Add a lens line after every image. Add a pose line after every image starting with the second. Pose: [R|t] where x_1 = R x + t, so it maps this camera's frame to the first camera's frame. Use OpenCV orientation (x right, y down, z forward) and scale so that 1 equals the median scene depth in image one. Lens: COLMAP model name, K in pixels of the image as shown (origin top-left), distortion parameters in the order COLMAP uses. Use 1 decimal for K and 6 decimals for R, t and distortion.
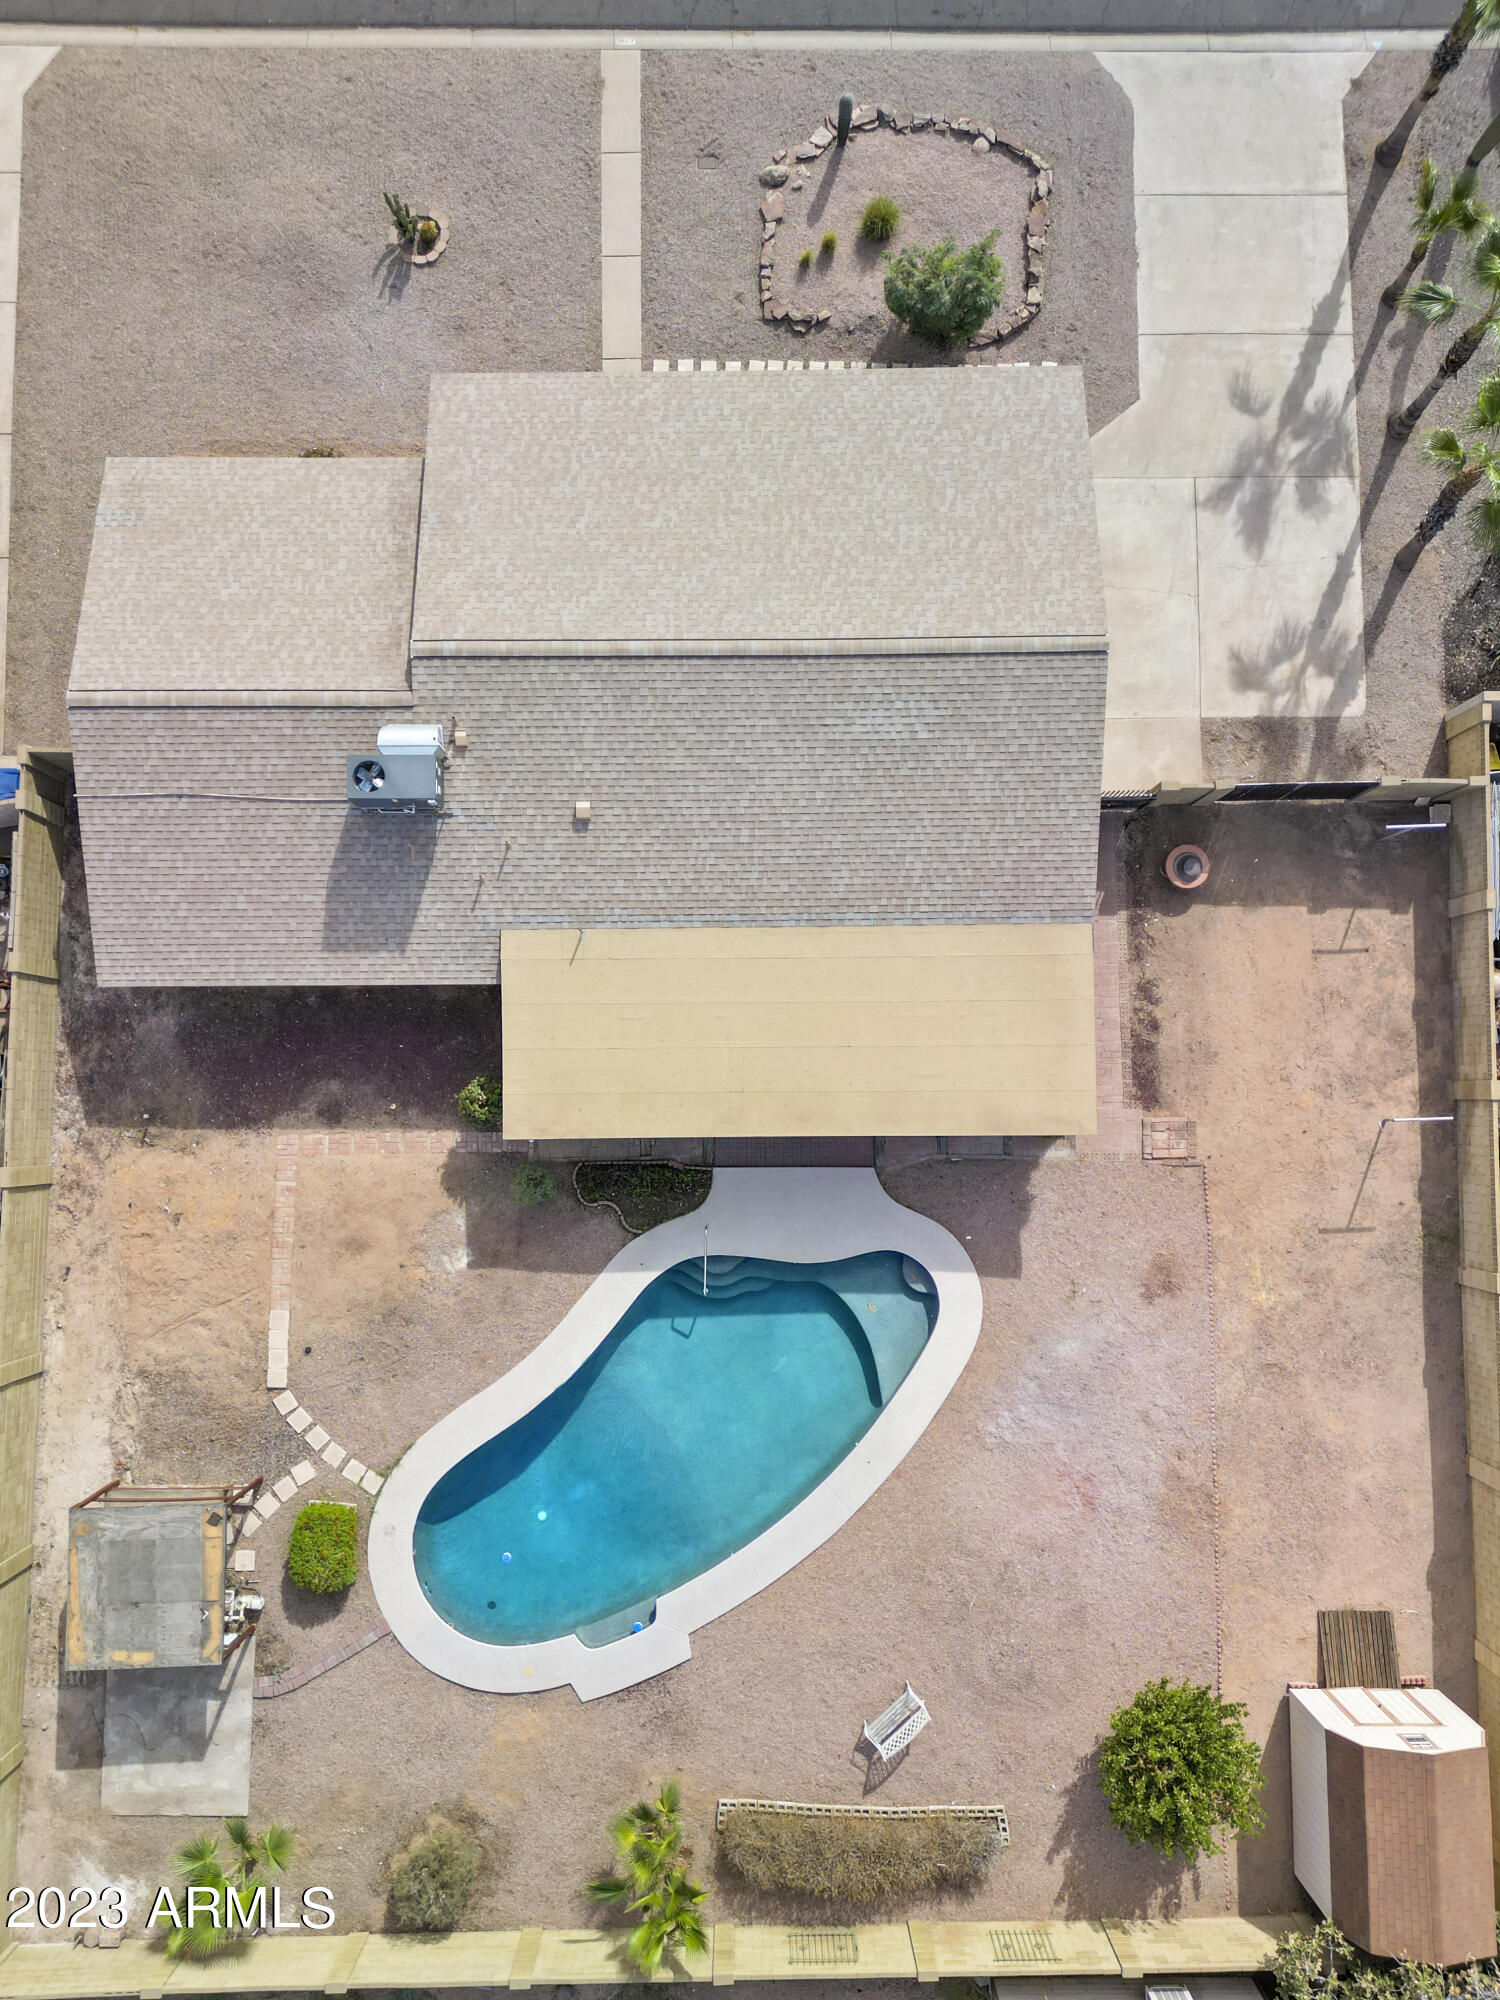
lens RADIAL K [[1419.0, 0, 746.2], [0, 1419.0, 1043.8], [0, 0, 1]] dist [0.108646, -0.079624]
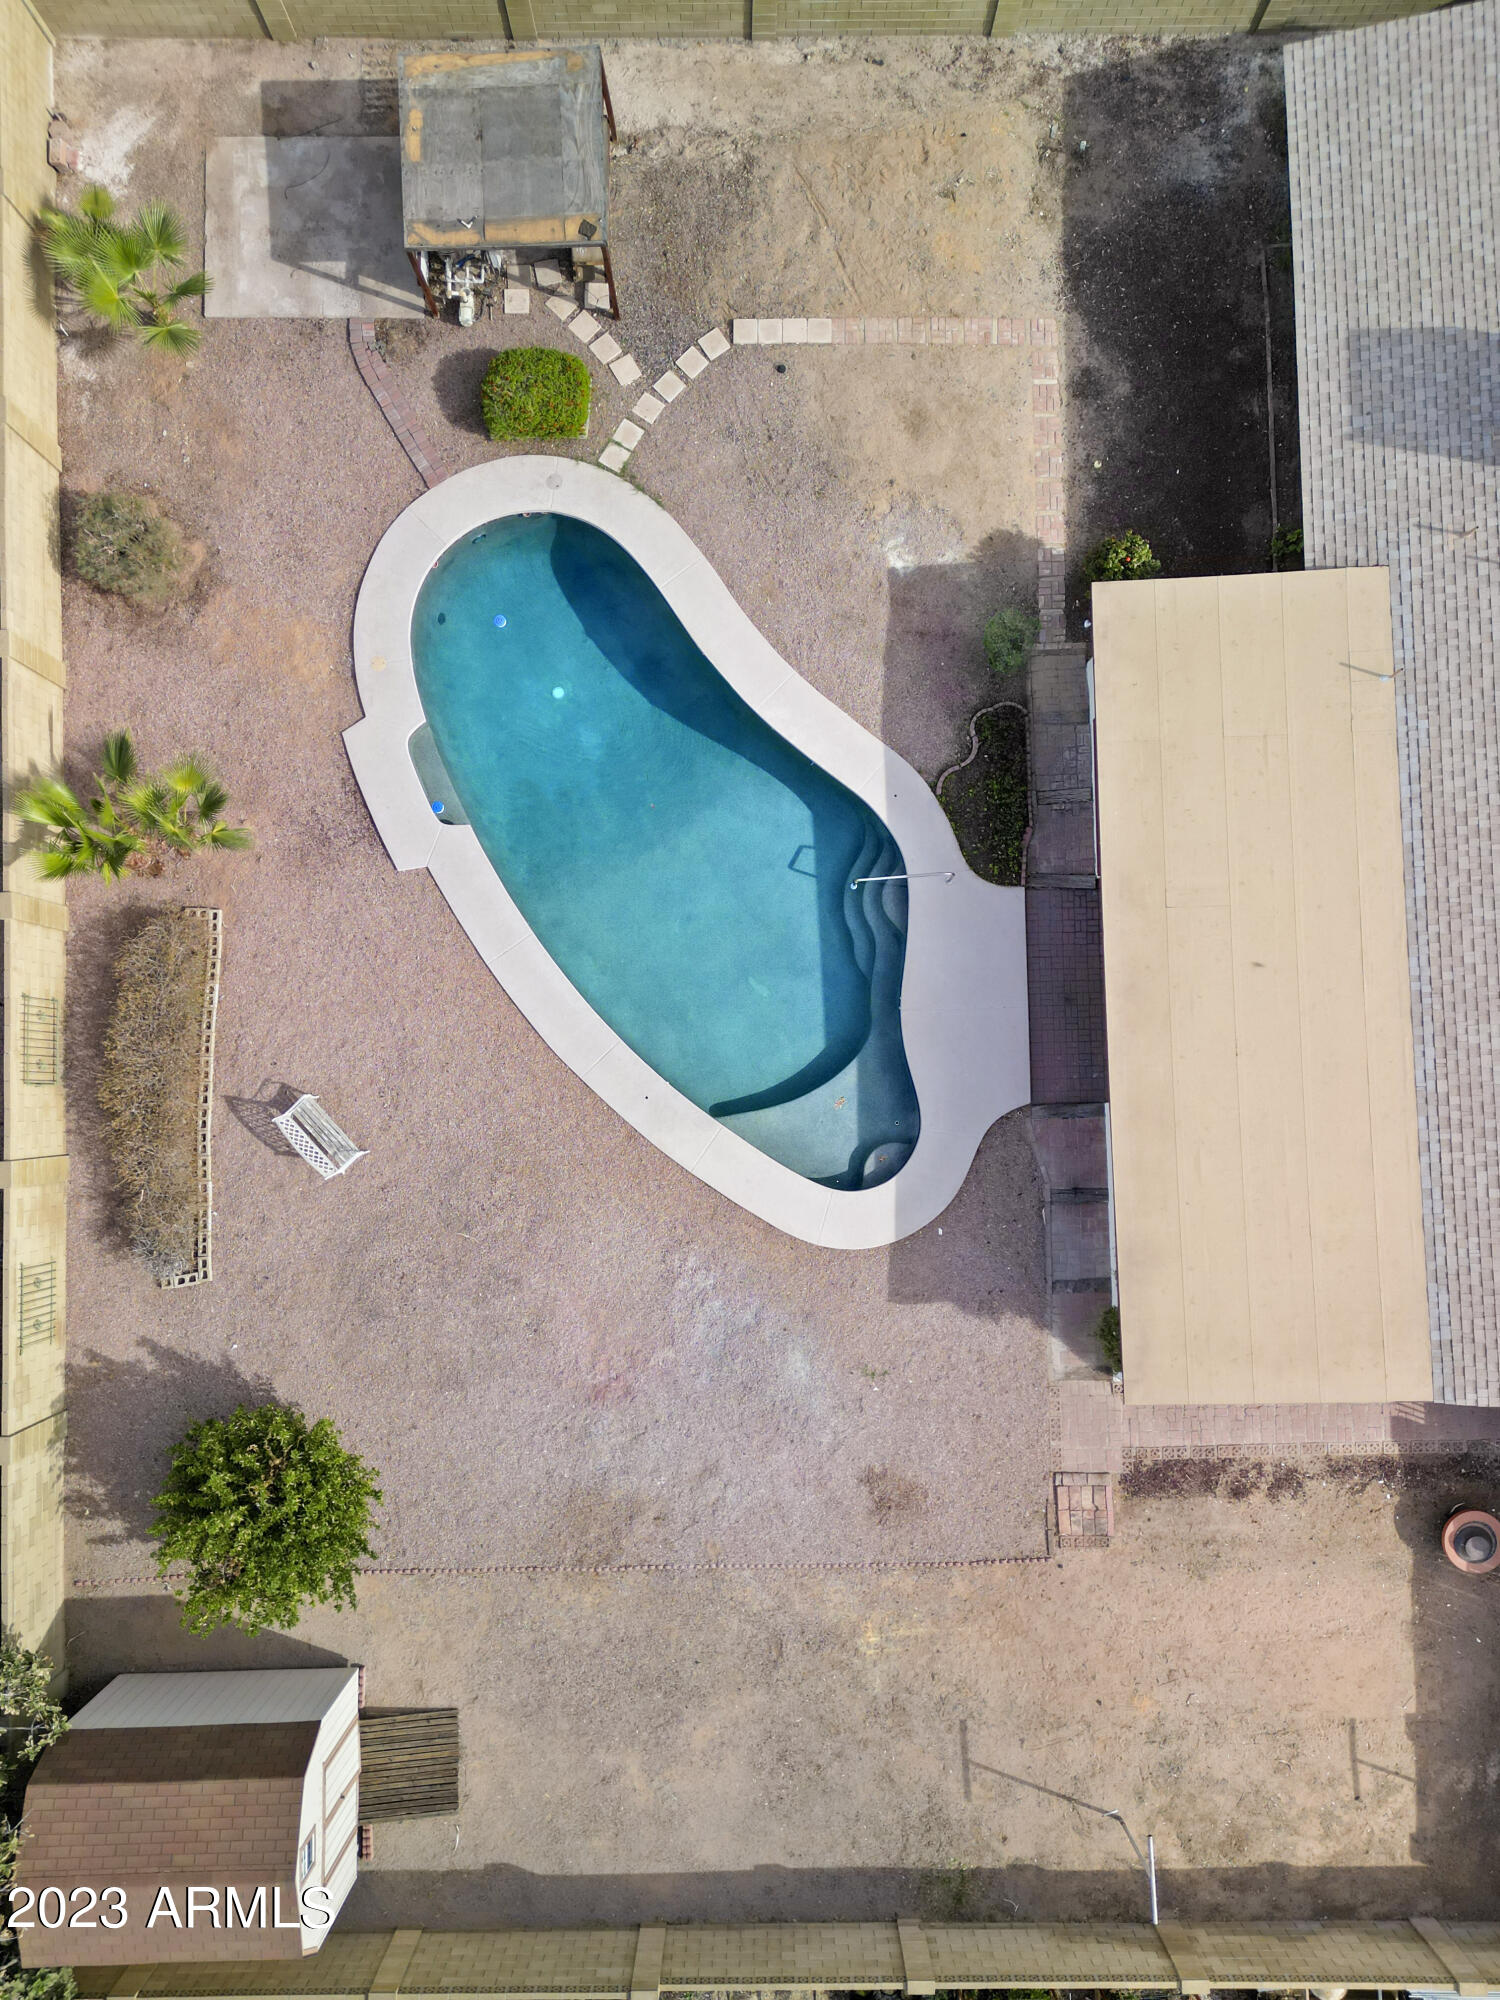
lens RADIAL K [[1404.3, 0, 726.5], [0, 1404.3, 1005.7], [0, 0, 1]] dist [0.106626, -0.074679]
pose [[0.017361, 0.997660, -0.066125, 0.086622], [-0.998269, 0.021012, 0.054925, 0.207680], [0.056186, 0.065057, 0.996299, 0.257008]]
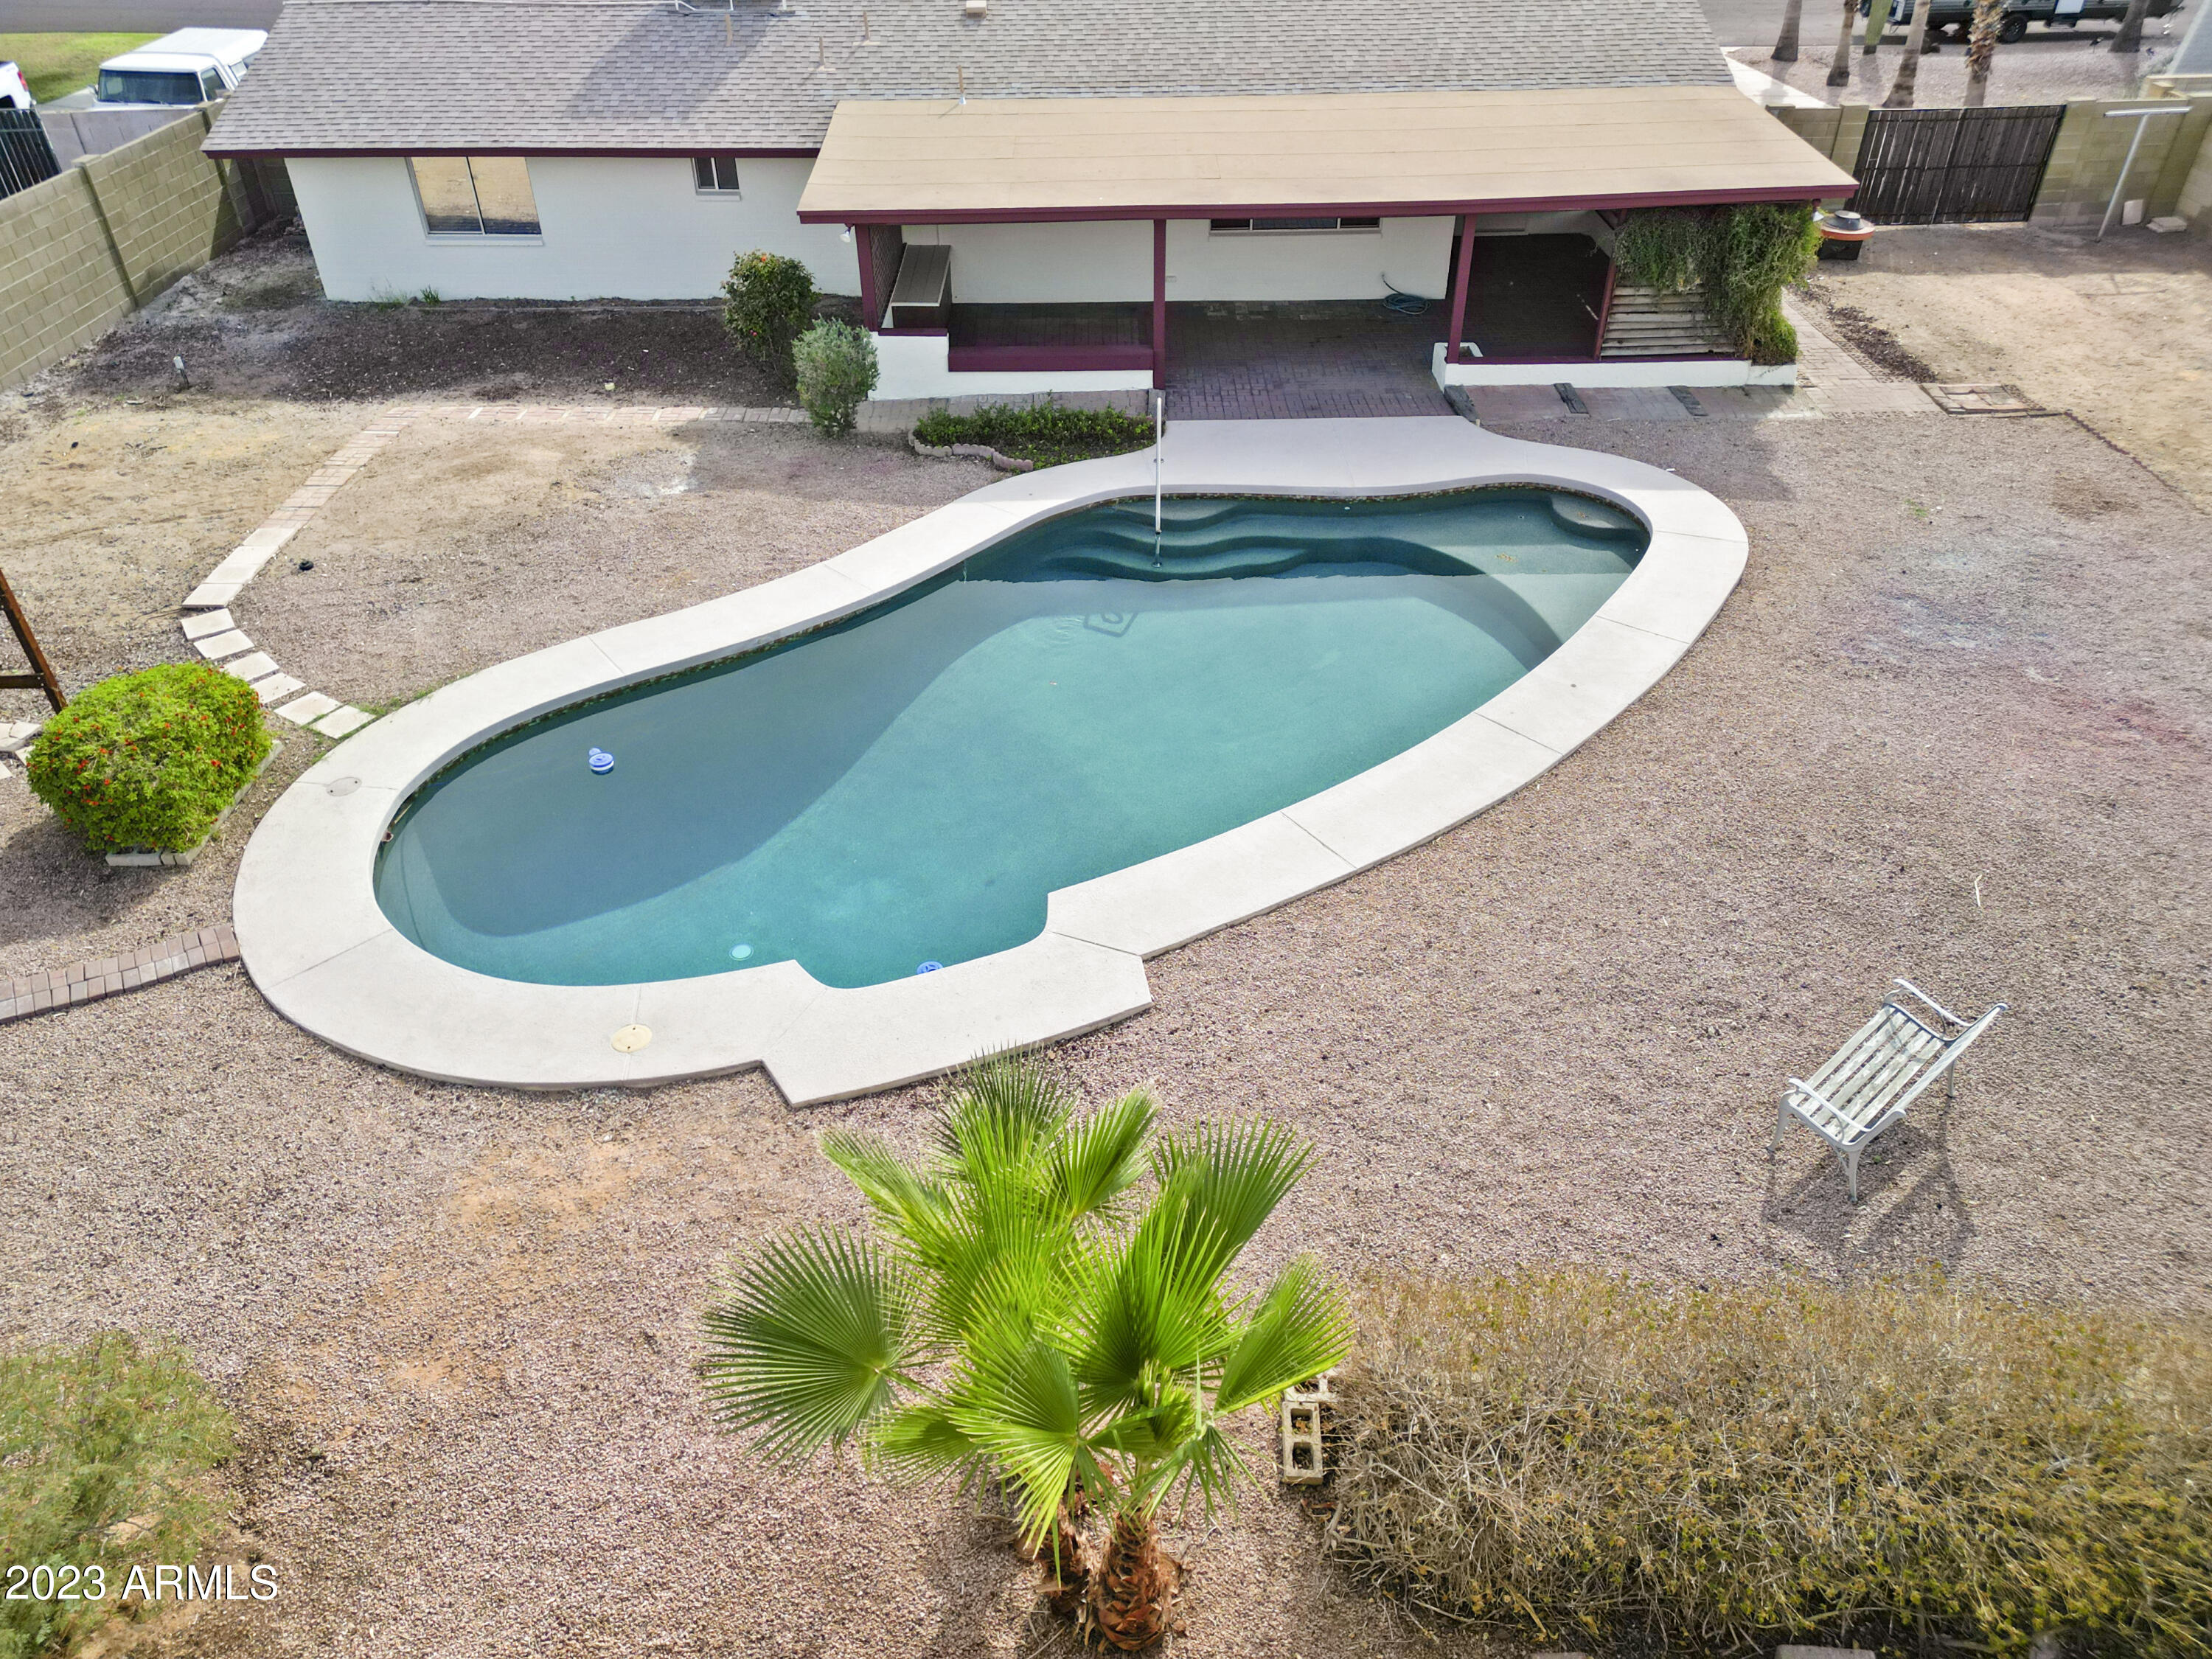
lens RADIAL K [[1537.2, 0, 1129.6], [0, 1537.2, 831.8], [0, 0, 1]] dist [0.071322, -0.054348]
pose [[0.999828, -0.018532, 0.000080, -0.041886], [0.012287, 0.659652, -0.751470, 0.650768], [0.013874, 0.751342, 0.659767, 0.739078]]
